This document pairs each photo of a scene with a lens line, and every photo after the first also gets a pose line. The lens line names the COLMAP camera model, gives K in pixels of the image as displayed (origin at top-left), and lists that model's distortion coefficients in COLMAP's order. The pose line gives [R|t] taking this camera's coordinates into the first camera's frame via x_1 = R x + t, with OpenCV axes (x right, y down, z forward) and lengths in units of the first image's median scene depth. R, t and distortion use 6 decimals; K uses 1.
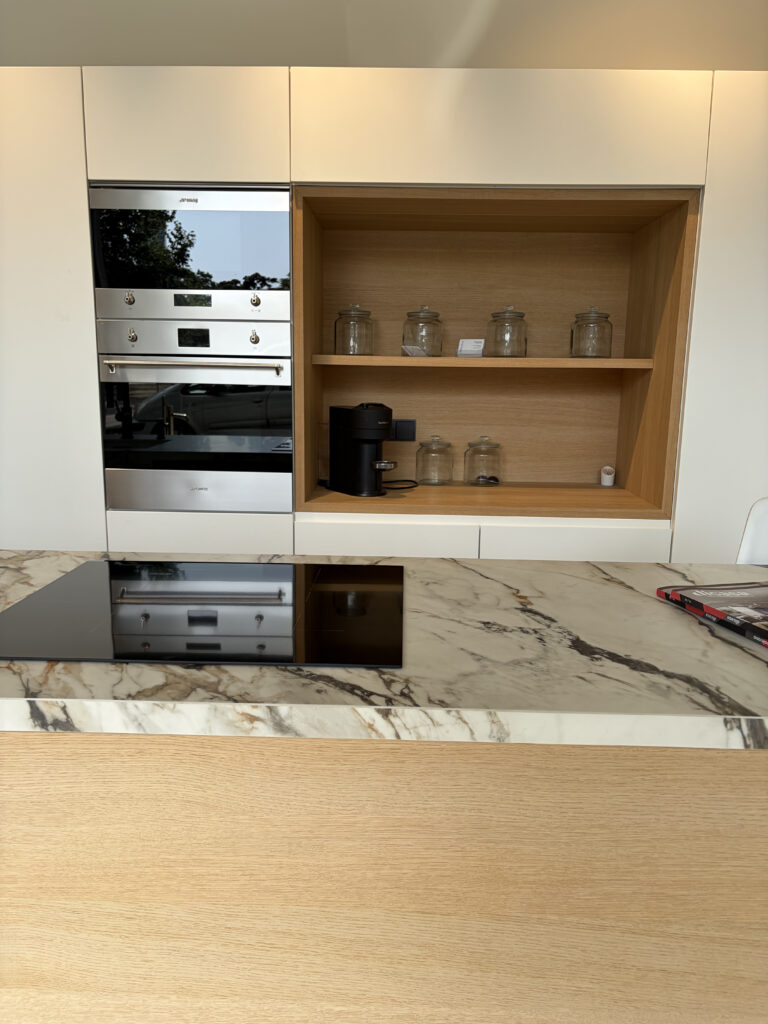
lens RADIAL K [[783.1, 0, 384.0], [0, 783.1, 512.0], [0, 0, 1]] dist [0.061818, -0.101192]
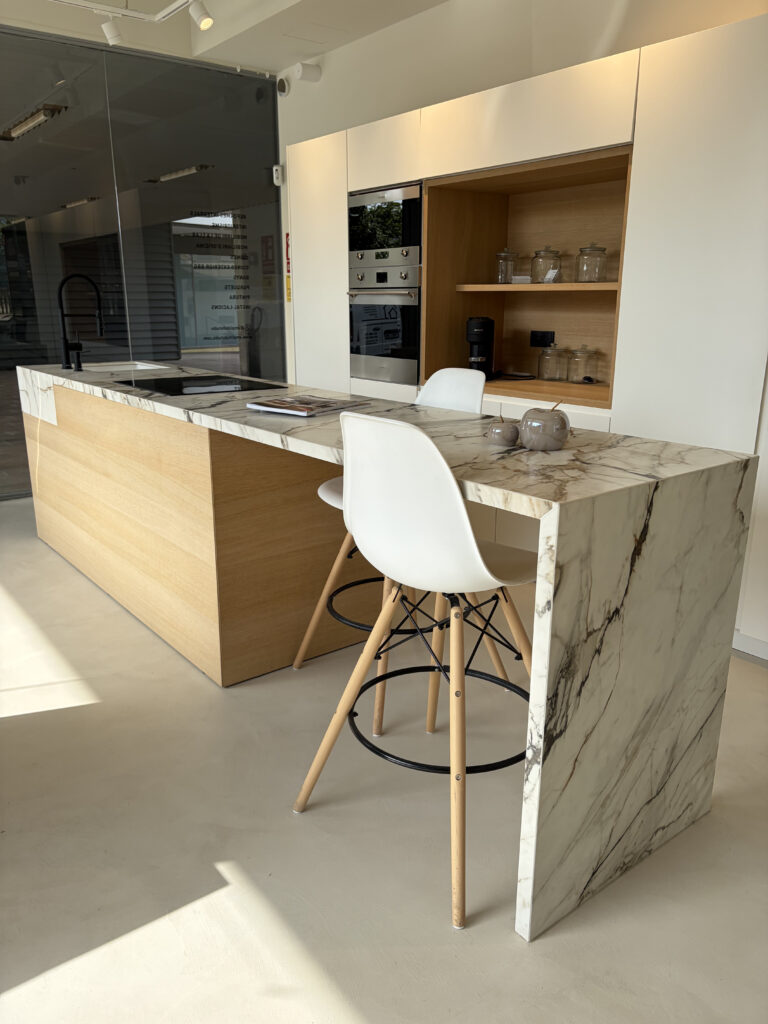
lens RADIAL K [[783.1, 0, 384.0], [0, 783.1, 512.0], [0, 0, 1]] dist [0.061818, -0.101192]
pose [[0.629077, 0.191585, -0.753364, 1.177902], [-0.130225, 0.981430, 0.140843, 0.043585], [0.766357, 0.009506, 0.642344, -0.113835]]
